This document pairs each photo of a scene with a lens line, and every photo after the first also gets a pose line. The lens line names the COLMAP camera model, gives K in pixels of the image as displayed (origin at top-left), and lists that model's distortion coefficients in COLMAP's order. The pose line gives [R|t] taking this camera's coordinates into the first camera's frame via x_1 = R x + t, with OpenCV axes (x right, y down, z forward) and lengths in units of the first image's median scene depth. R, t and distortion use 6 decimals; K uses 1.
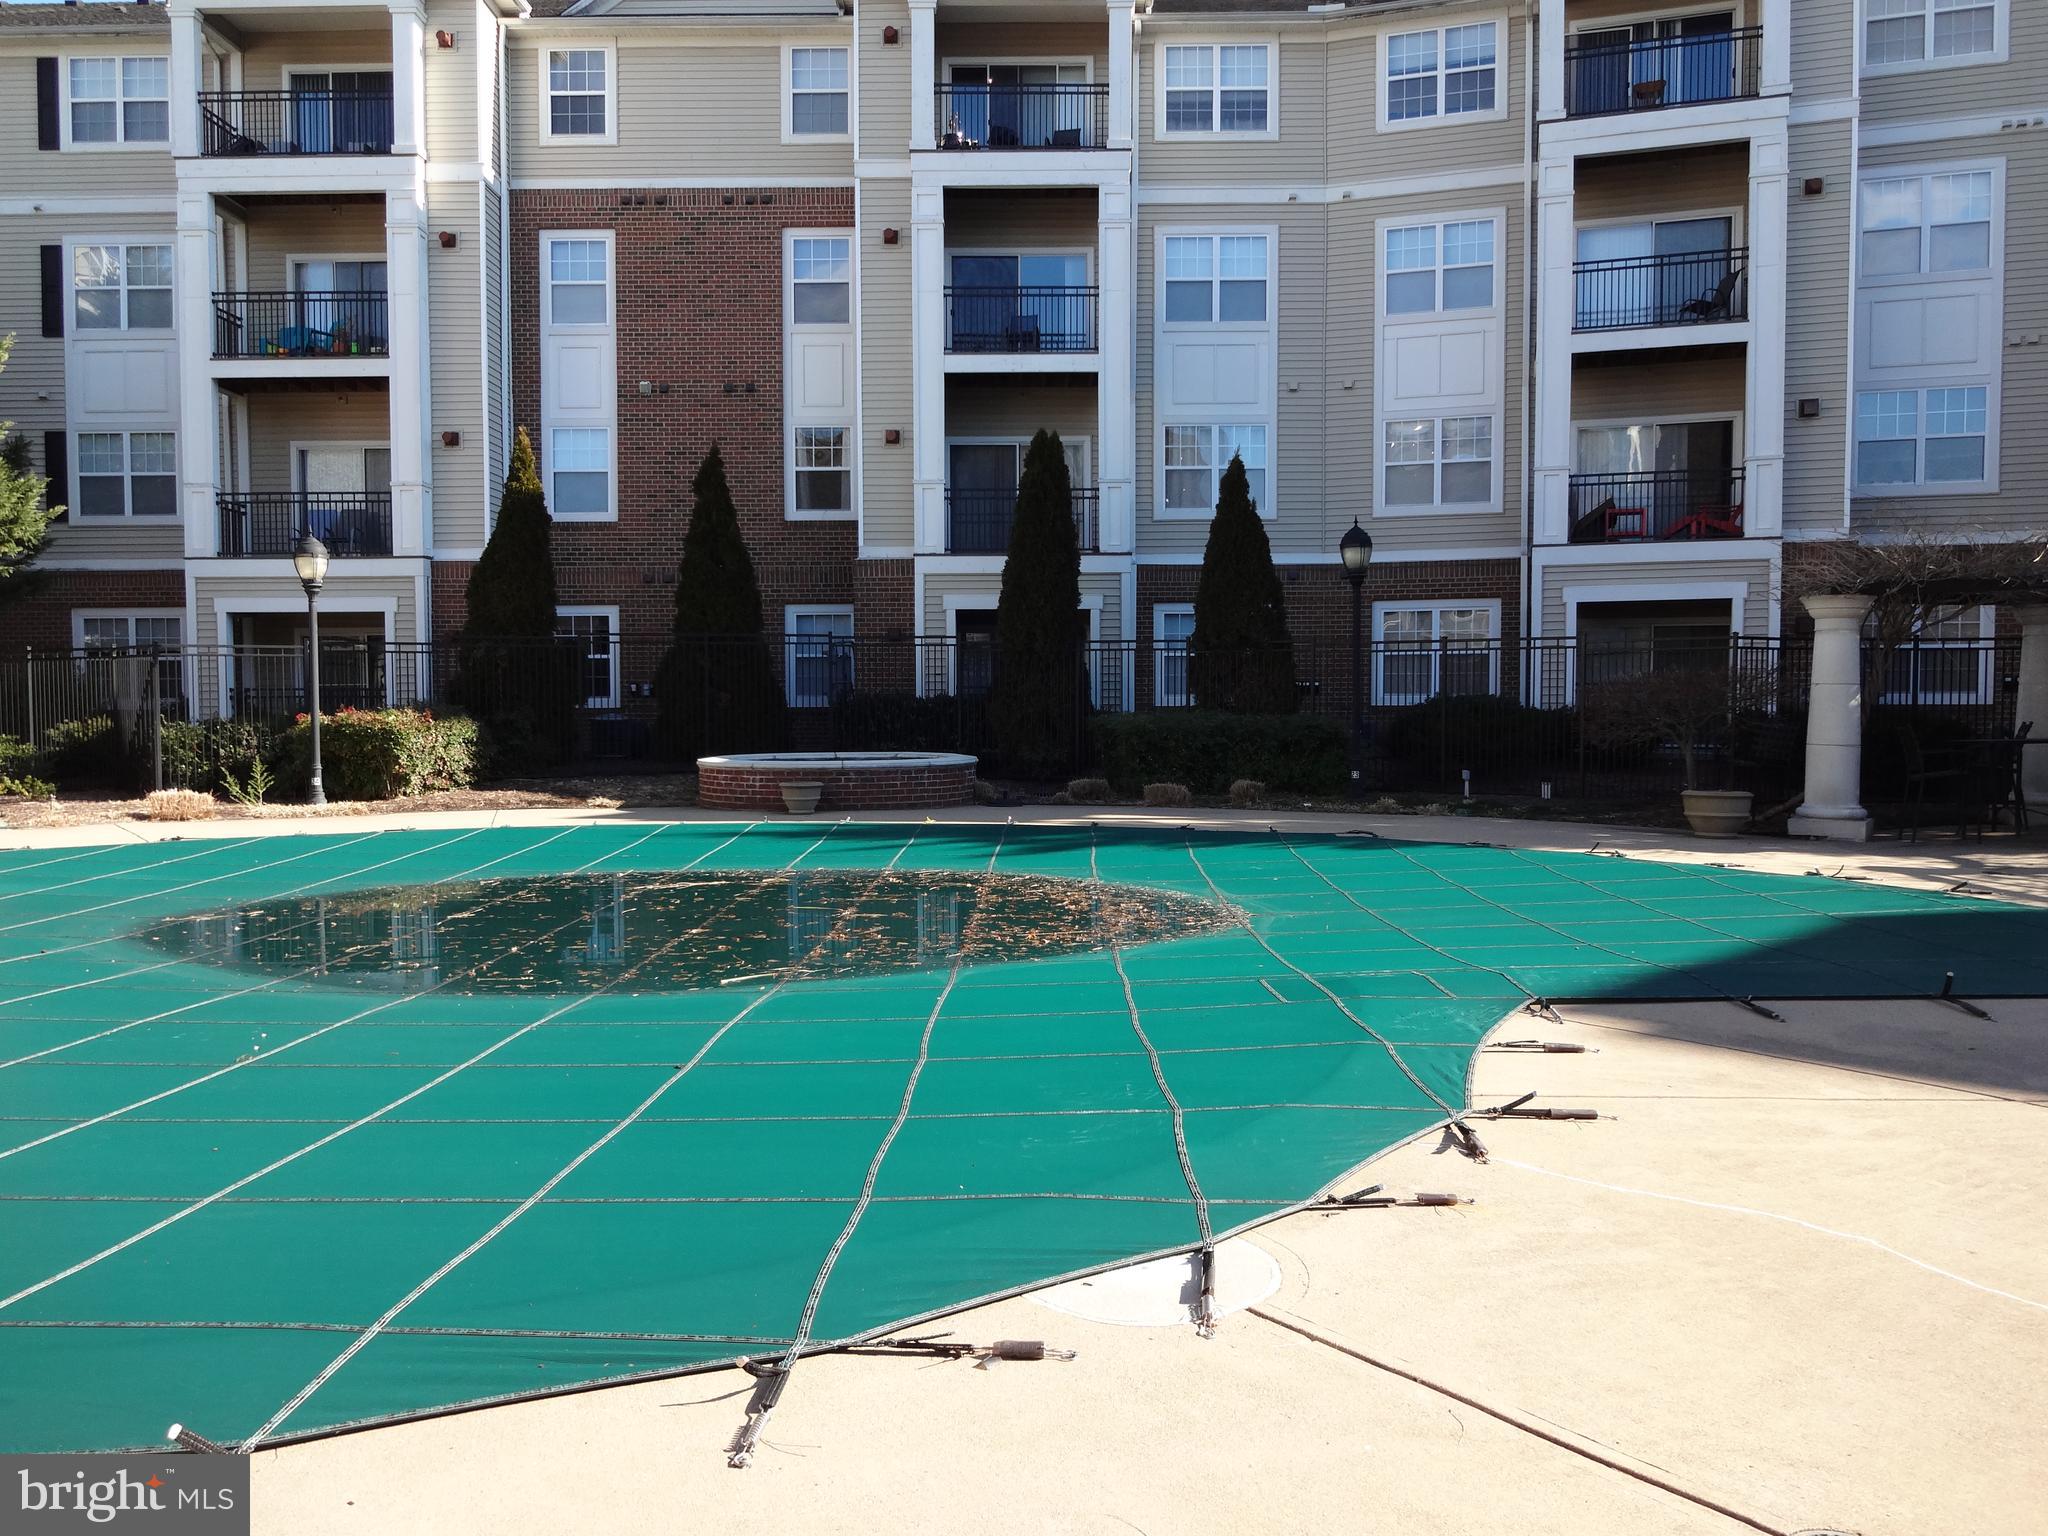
lens RADIAL K [[1516.0, 0, 1027.7], [0, 1516.0, 731.1], [0, 0, 1]] dist [-0.015500, 0.000841]
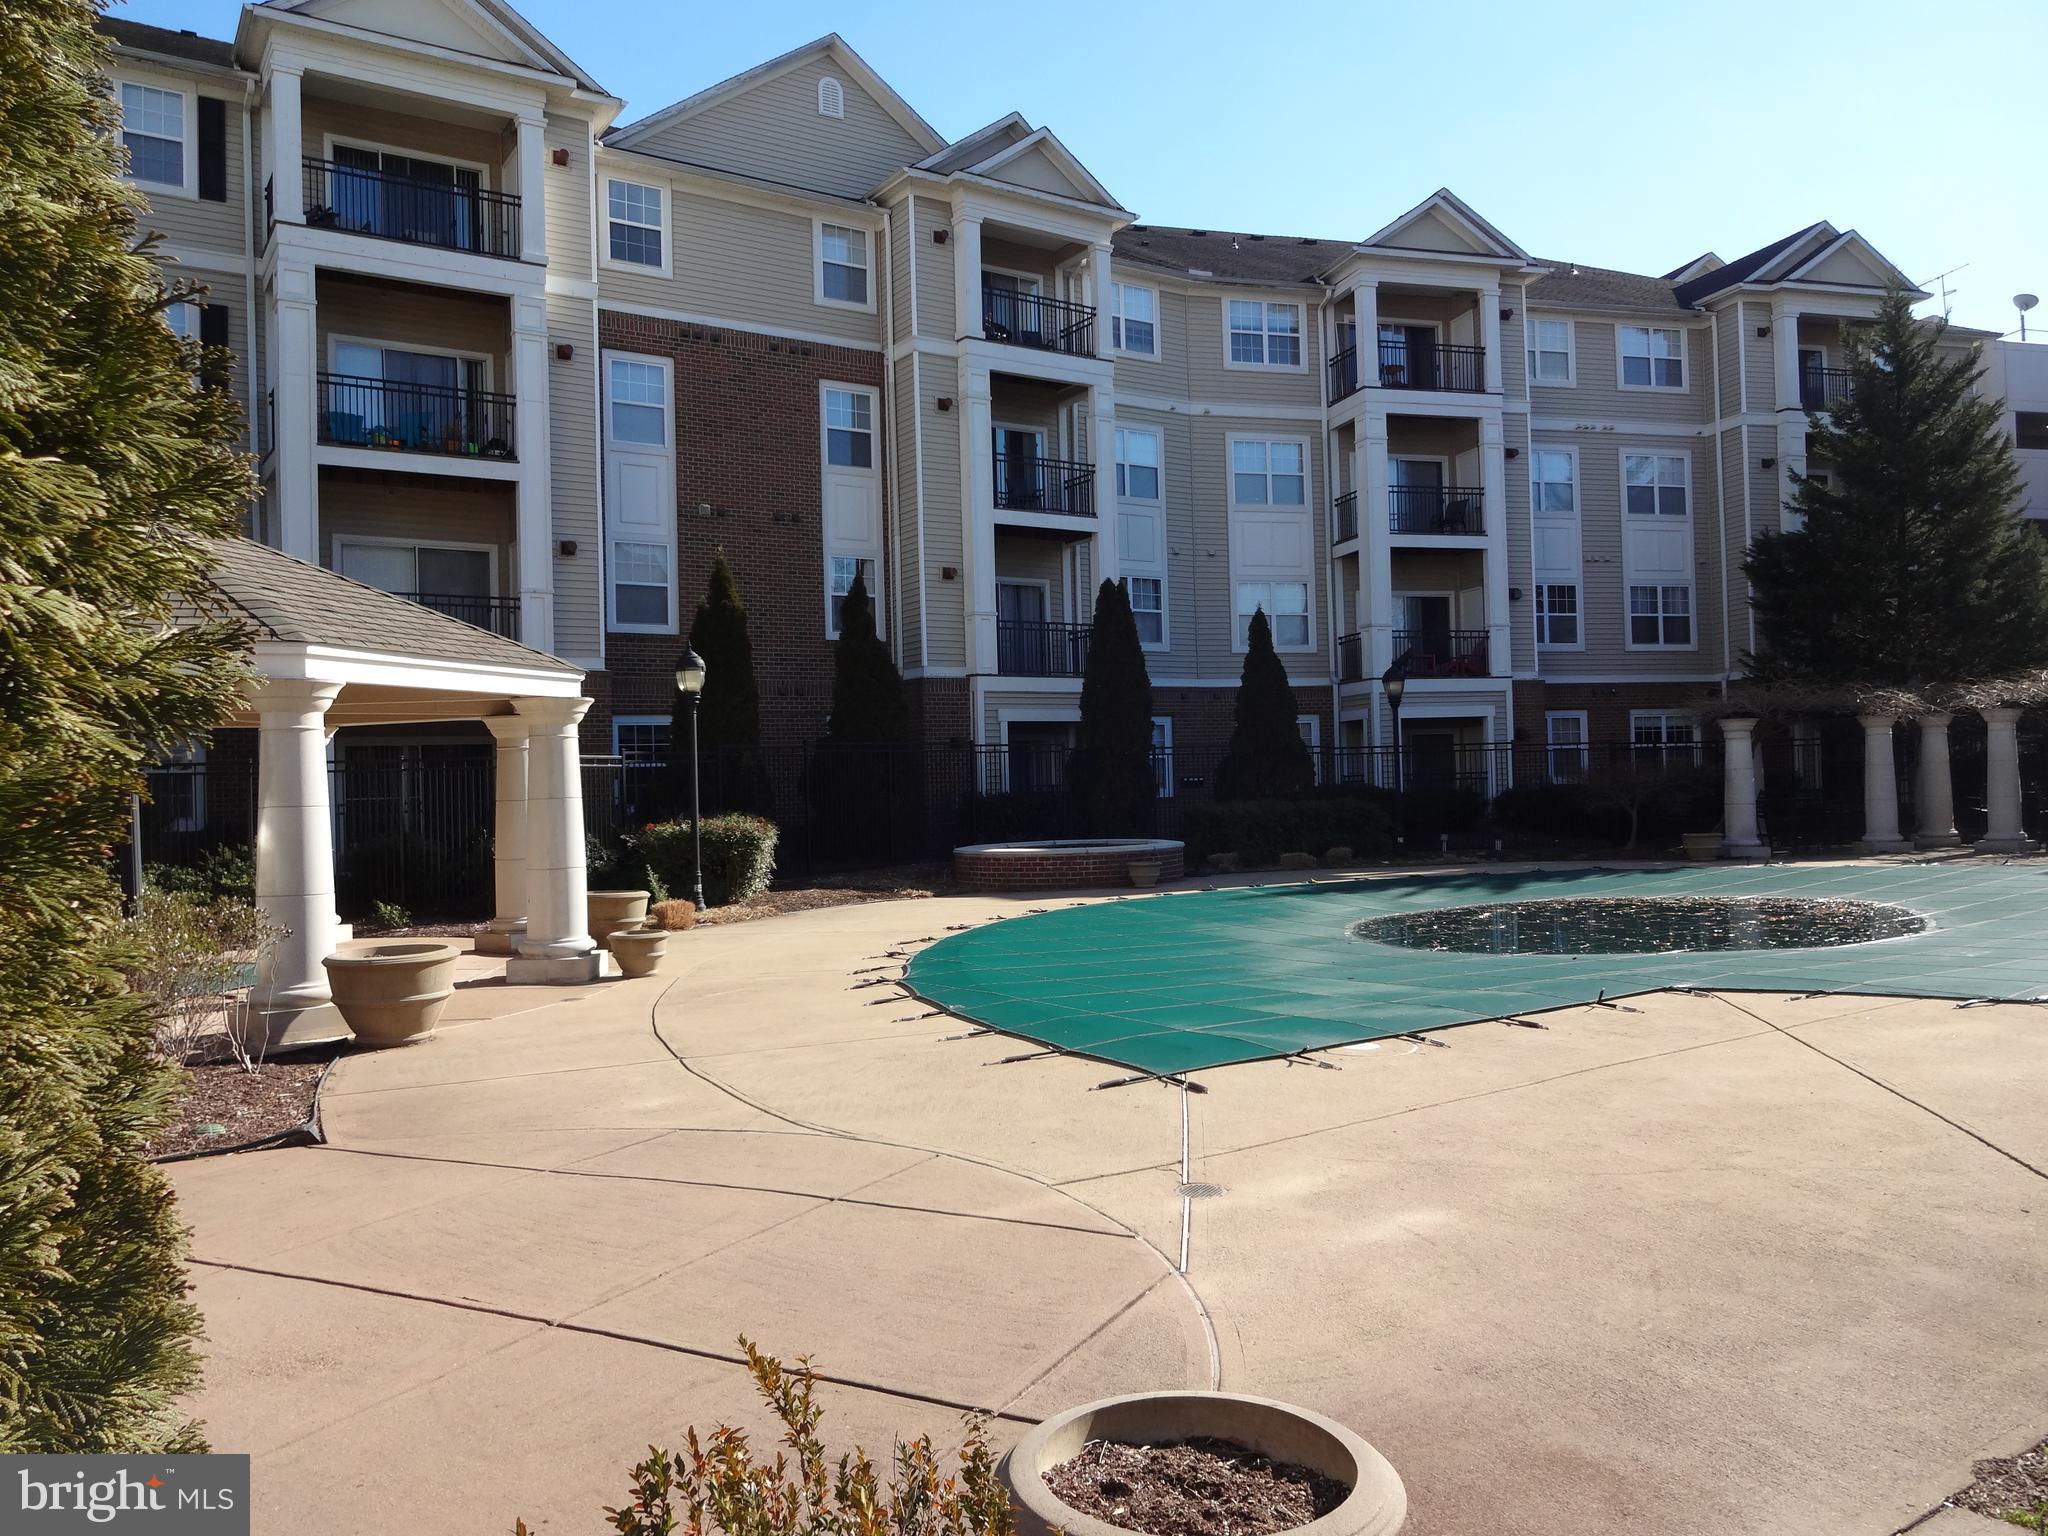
lens RADIAL K [[1516.0, 0, 1017.3], [0, 1516.0, 716.7], [0, 0, 1]] dist [-0.015500, 0.000841]
pose [[0.823213, 0.005459, 0.567707, -0.706876], [0.039429, 0.996990, -0.066761, -0.004658], [-0.566362, 0.077343, 0.820519, 0.023487]]
